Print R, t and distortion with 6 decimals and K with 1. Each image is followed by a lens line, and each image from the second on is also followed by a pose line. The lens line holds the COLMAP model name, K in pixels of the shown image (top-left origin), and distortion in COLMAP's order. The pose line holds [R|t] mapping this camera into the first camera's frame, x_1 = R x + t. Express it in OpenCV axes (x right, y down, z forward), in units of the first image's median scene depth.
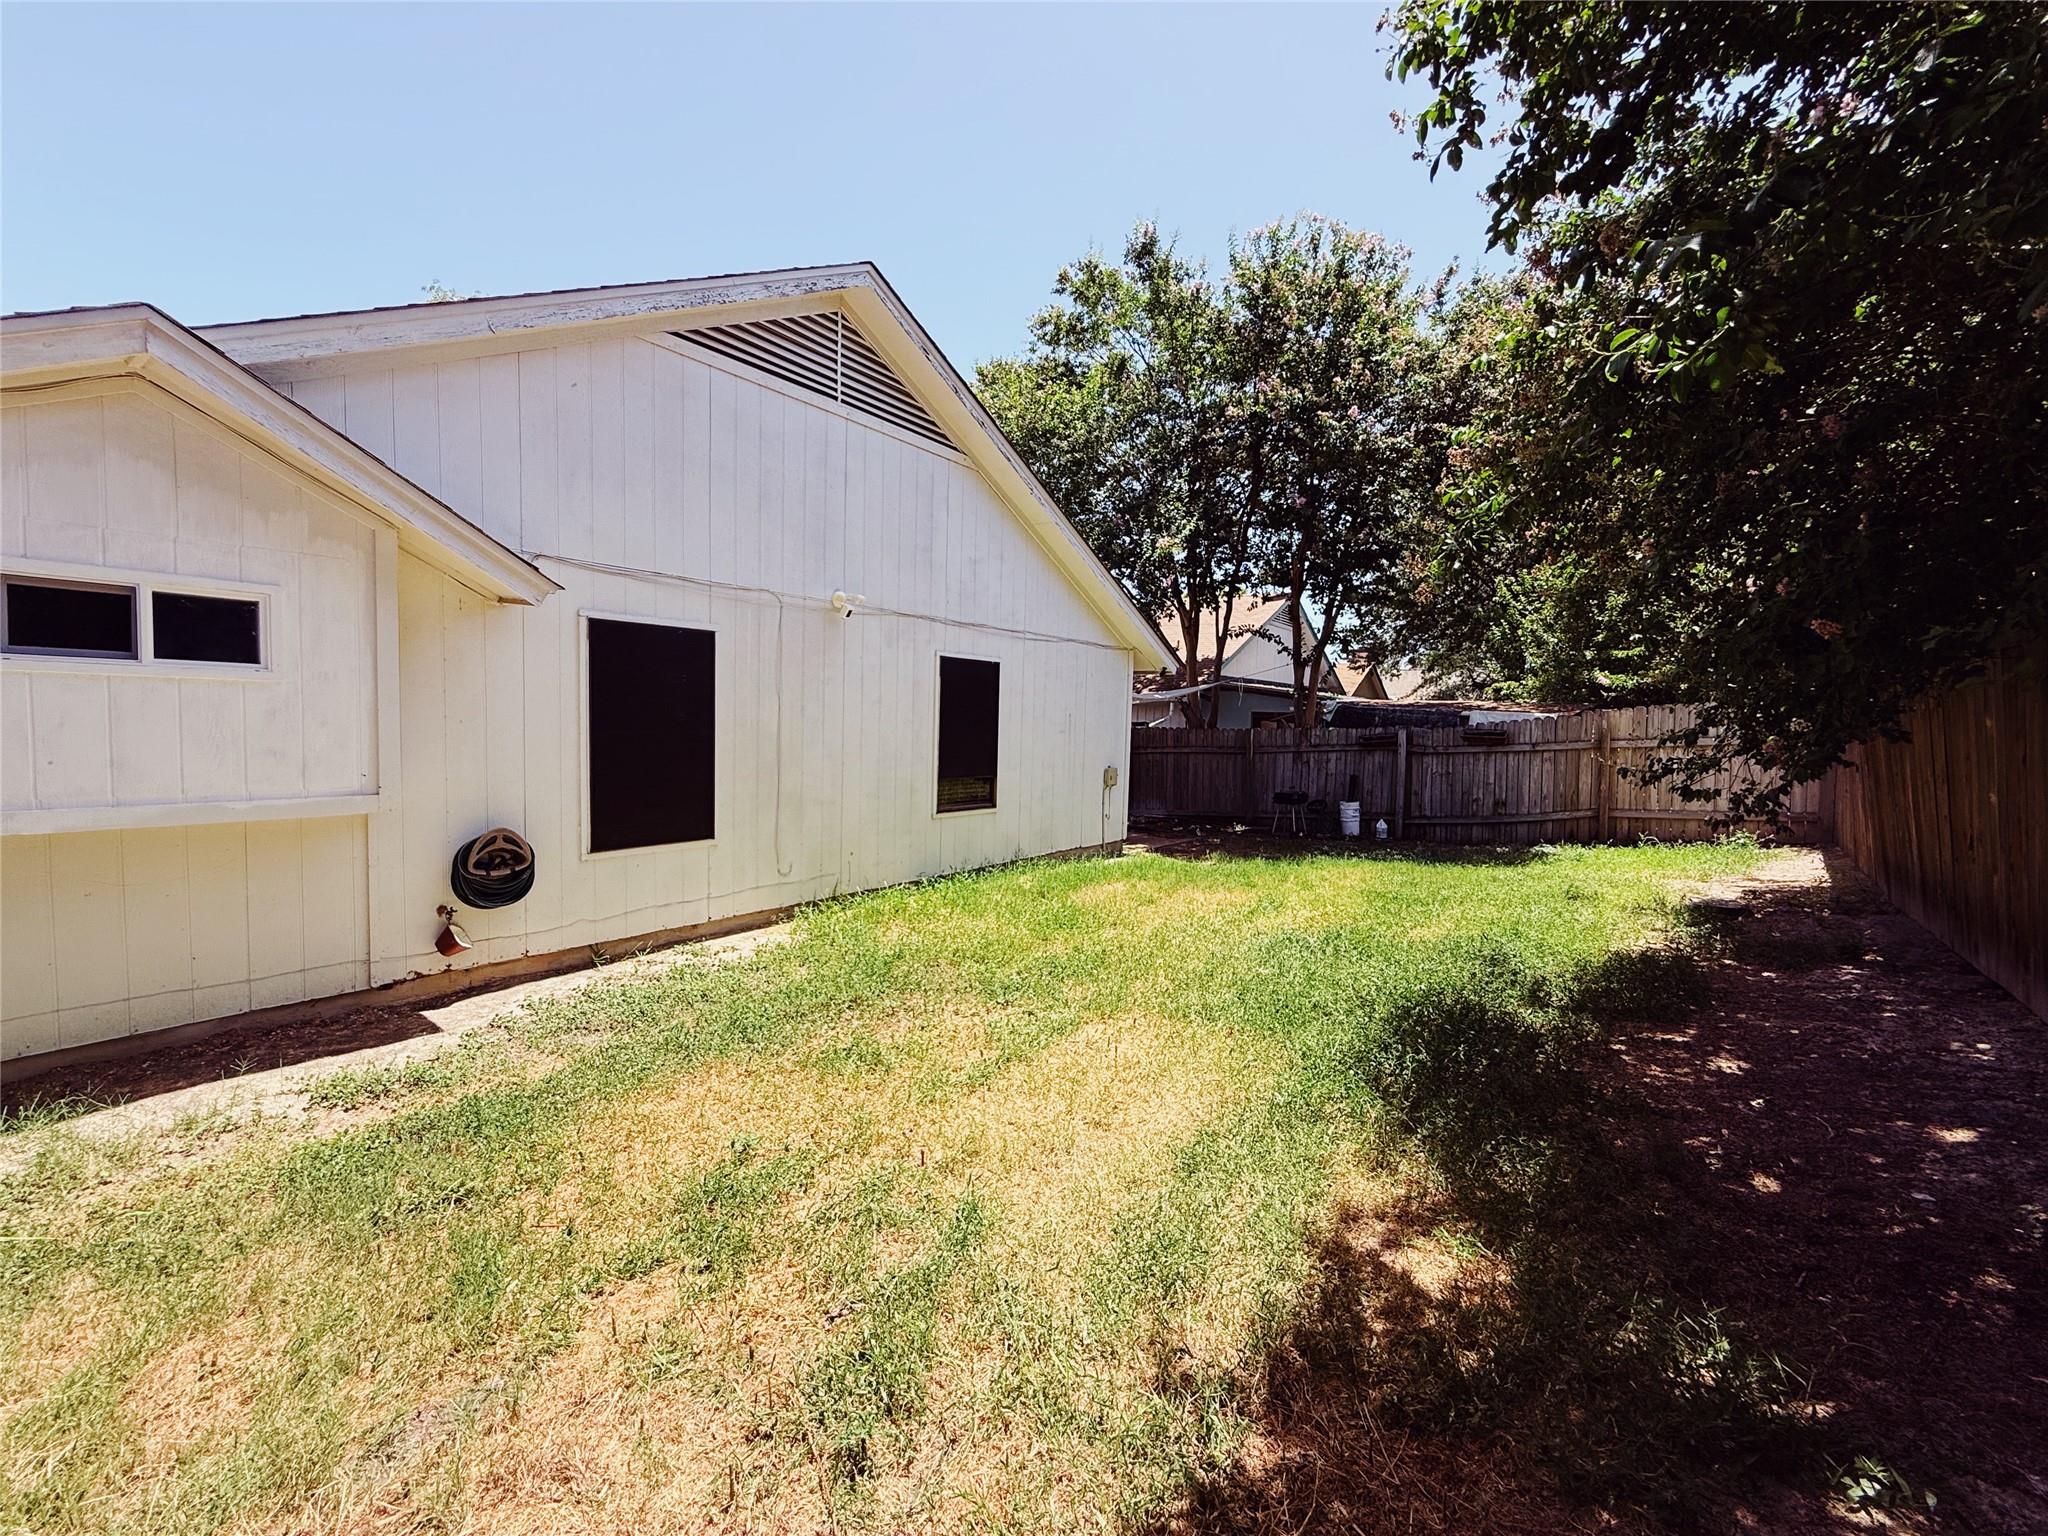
lens RADIAL K [[818.8, 0, 1015.4], [0, 818.8, 766.2], [0, 0, 1]] dist [-0.001329, 0.000686]
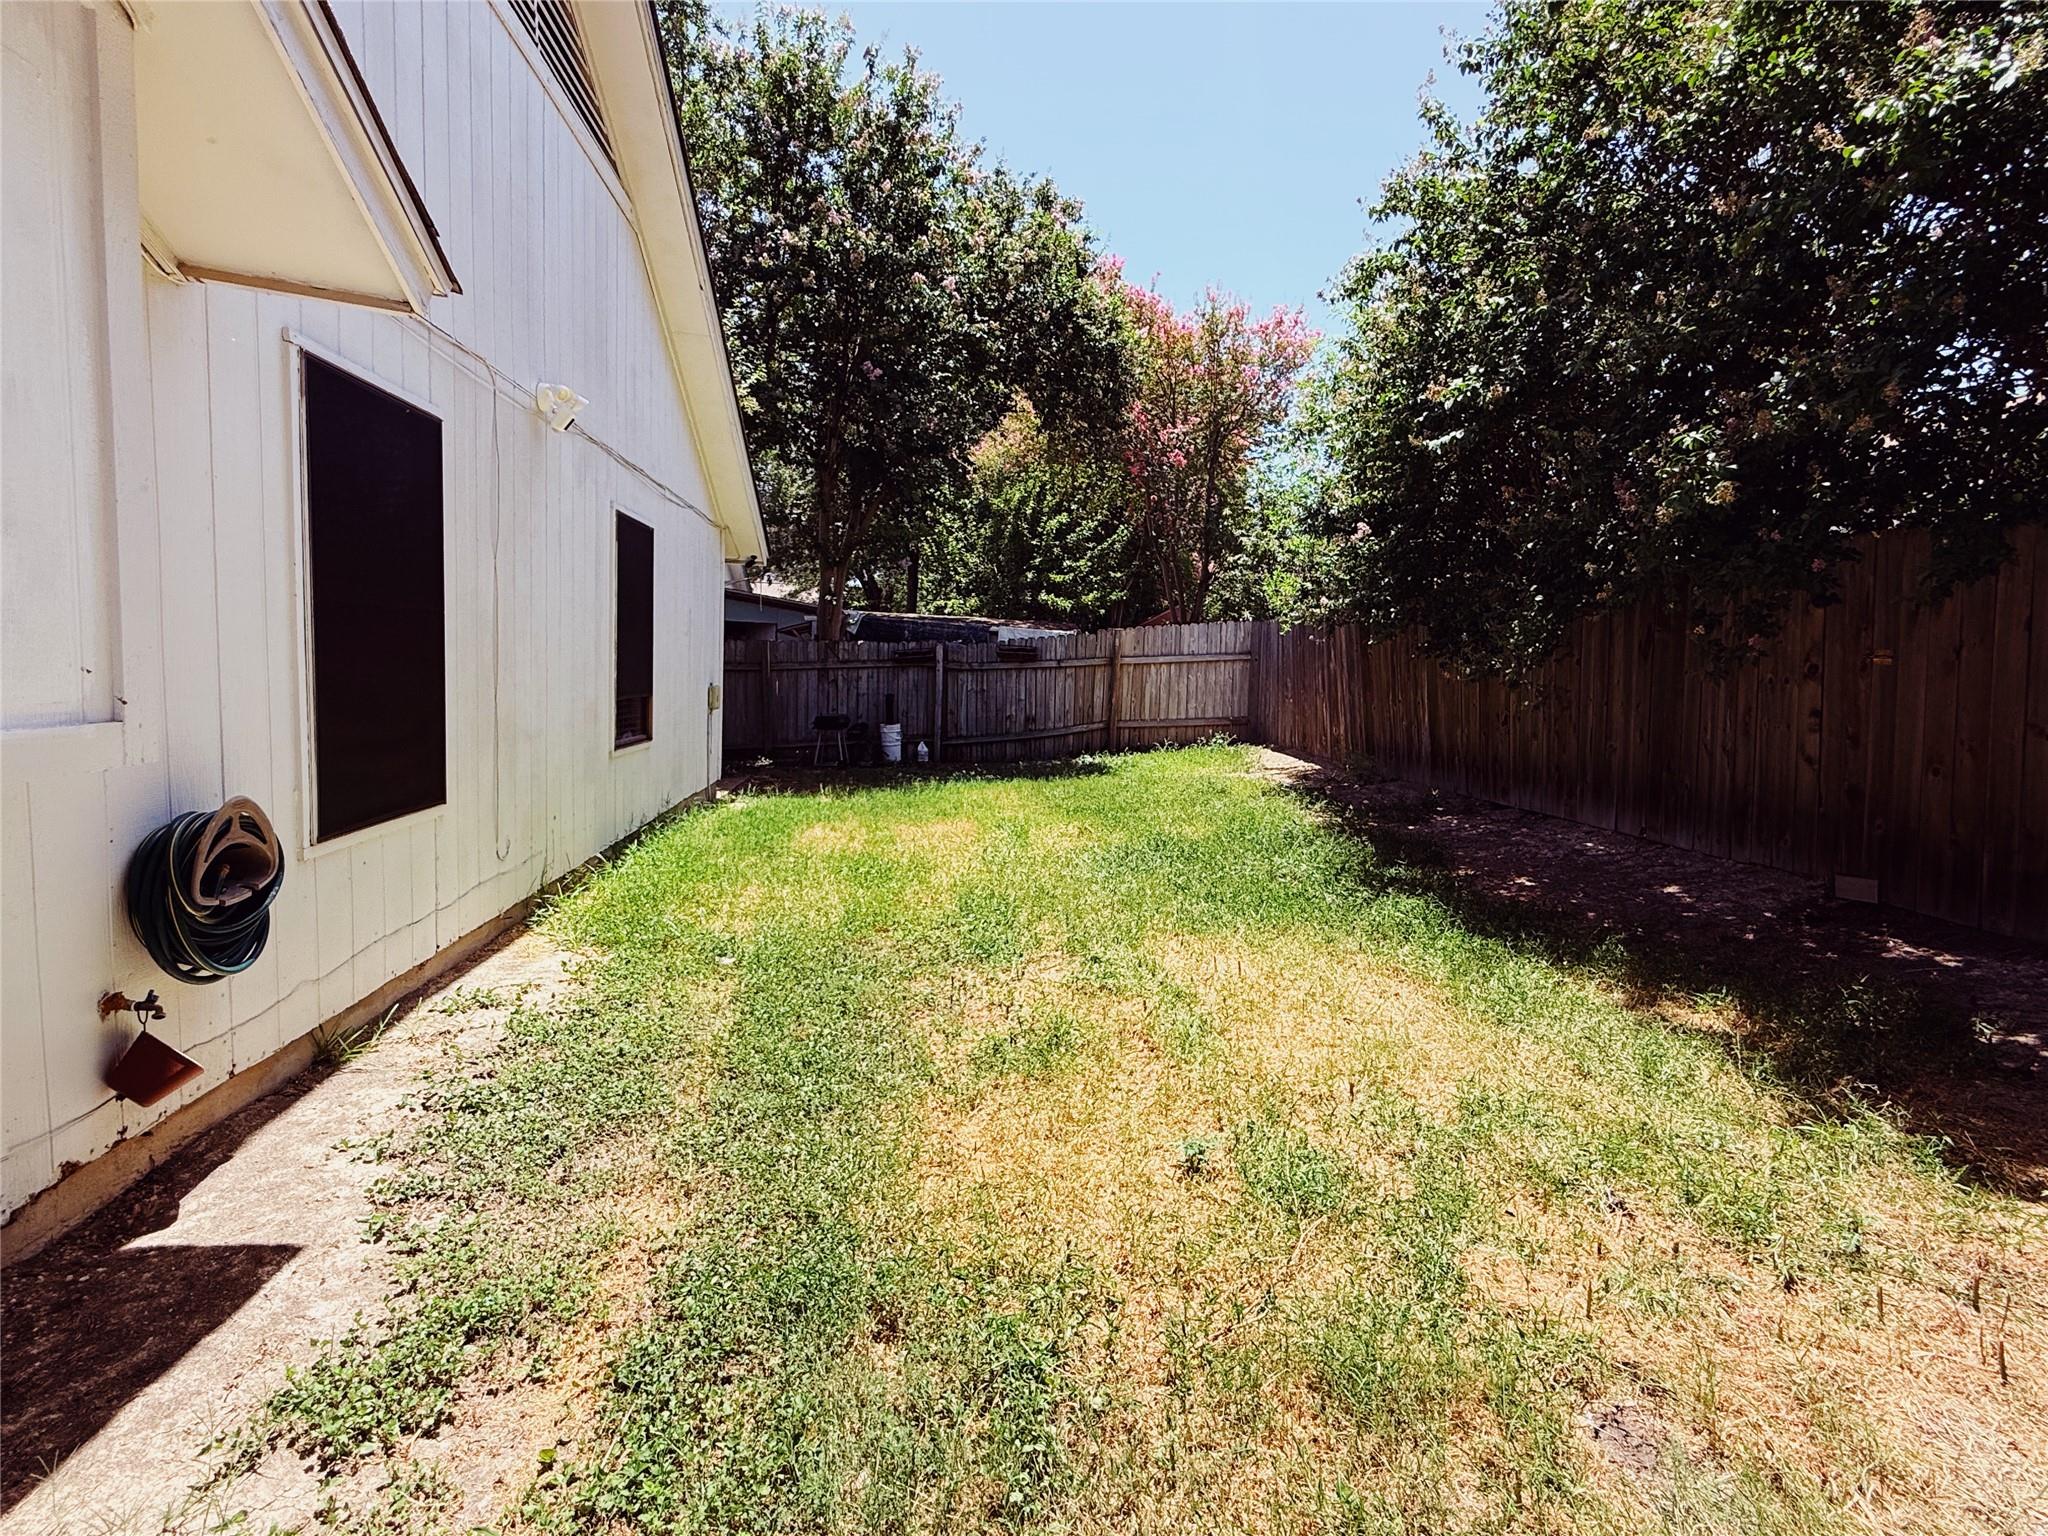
lens RADIAL K [[997.0, 0, 1024.0], [0, 997.0, 768.0], [0, 0, 1]] dist [0.000356, 0.000545]
pose [[0.713867, -0.066017, 0.697163, -0.343131], [0.016216, 0.996838, 0.077790, 0.011721], [-0.700094, -0.044226, 0.712680, 0.151653]]
